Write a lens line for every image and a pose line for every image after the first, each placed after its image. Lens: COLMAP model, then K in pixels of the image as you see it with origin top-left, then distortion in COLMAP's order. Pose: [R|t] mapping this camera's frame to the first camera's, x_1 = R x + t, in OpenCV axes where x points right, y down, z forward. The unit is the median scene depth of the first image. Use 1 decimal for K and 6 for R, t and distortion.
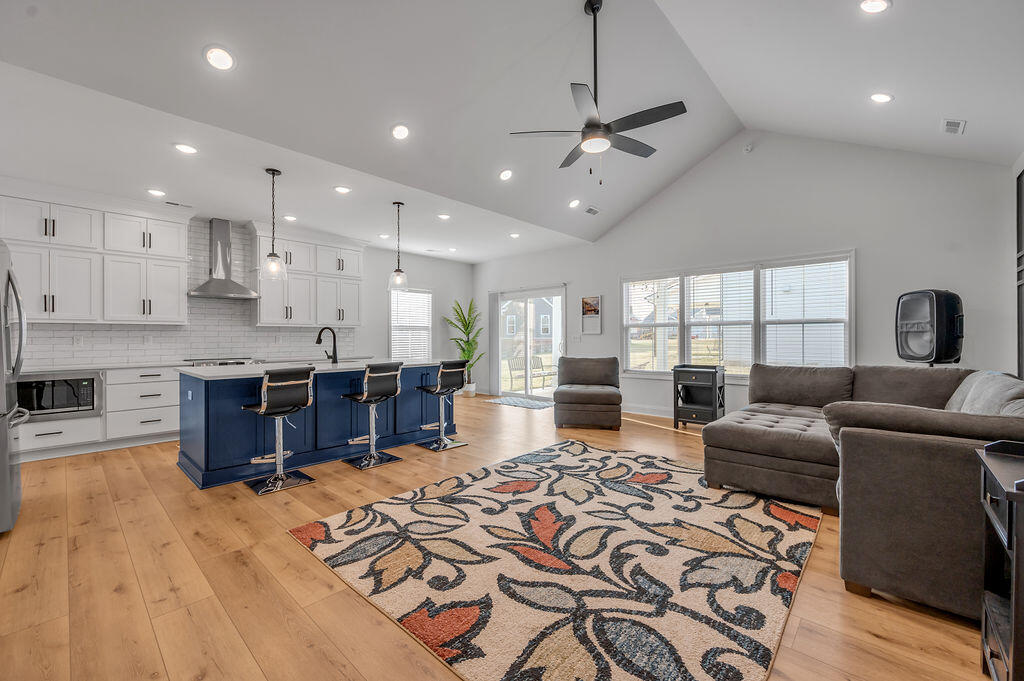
lens RADIAL K [[415.5, 0, 512.3], [0, 415.5, 337.0], [0, 0, 1]] dist [-0.004446, -0.000065]
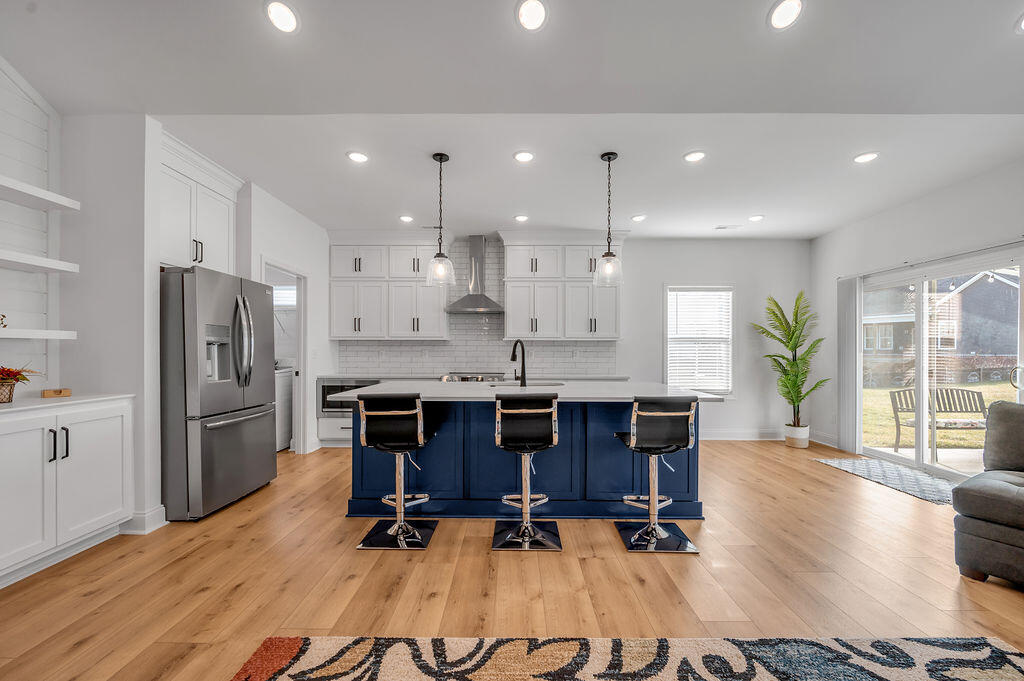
lens RADIAL K [[412.5, 0, 511.7], [0, 412.5, 350.8], [0, 0, 1]] dist [-0.003930, -0.000453]
pose [[0.671992, 0.003432, -0.740550, 0.146102], [-0.004177, 0.999991, 0.000844, -0.004131], [0.740547, 0.002526, 0.672000, 0.542220]]
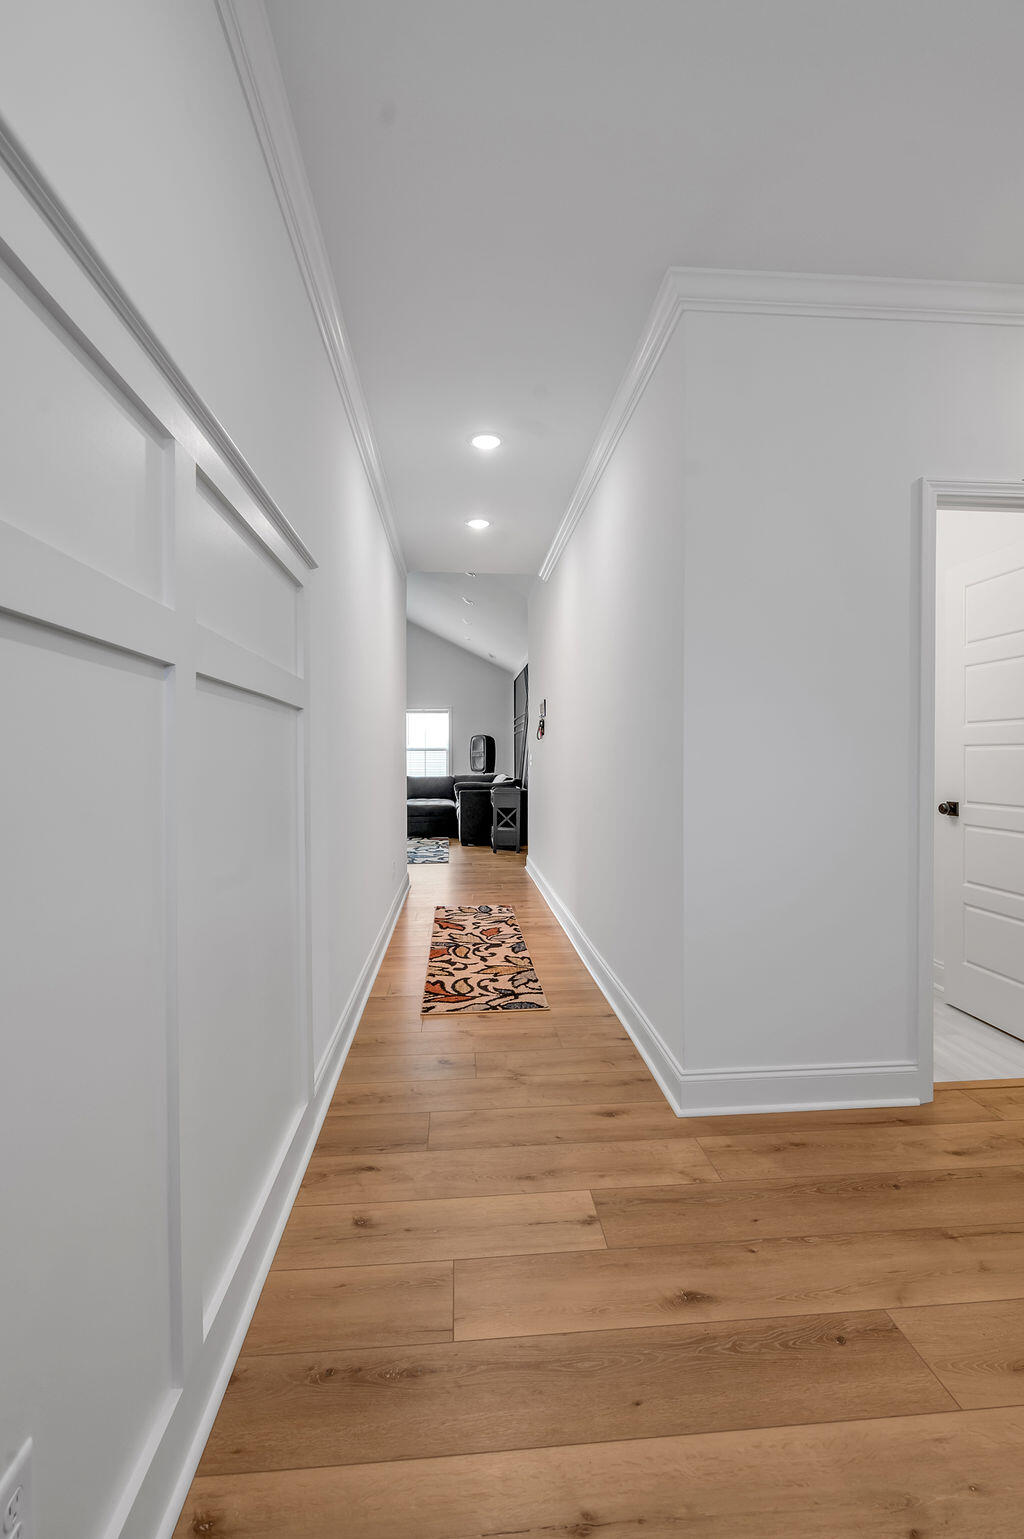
lens RADIAL K [[619.8, 0, 517.9], [0, 619.8, 762.6], [0, 0, 1]] dist [-0.000148, -0.000080]
pose [[0.687633, -0.012503, 0.725951, -1.012730], [0.001392, 0.999873, 0.015902, -0.342325], [-0.726057, -0.009925, 0.687563, -0.664423]]
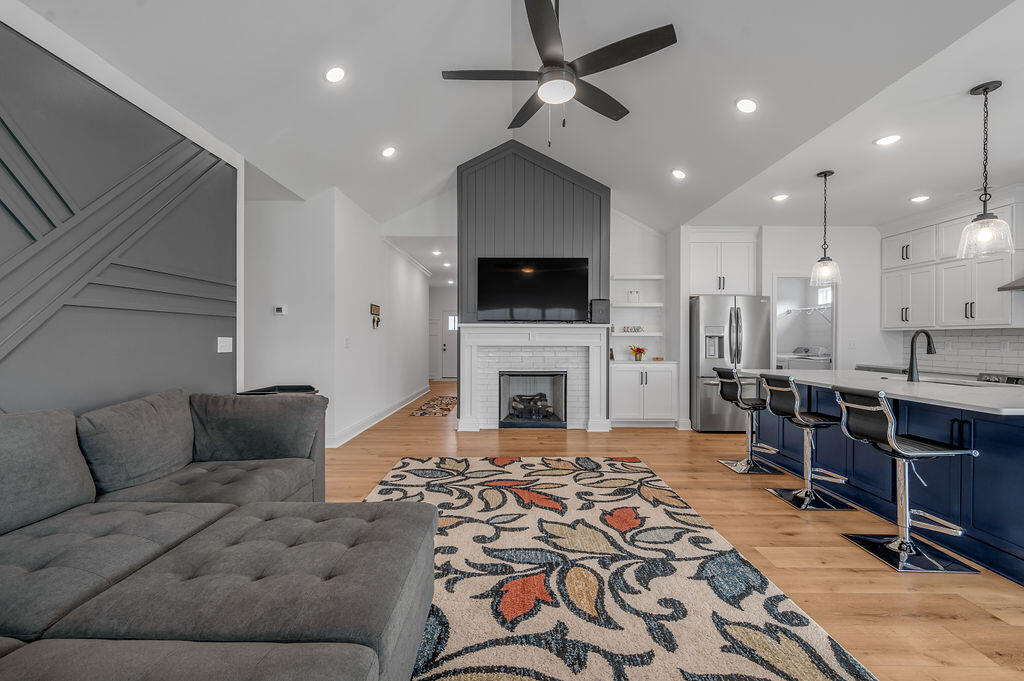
lens RADIAL K [[428.5, 0, 512.0], [0, 428.5, 340.5], [0, 0, 1]] dist [-0.002147, -0.000092]
pose [[-0.738379, 0.002179, -0.674383, 0.645865], [-0.001755, 0.999985, 0.005153, -0.009502], [0.674384, 0.004988, -0.738364, 1.247635]]
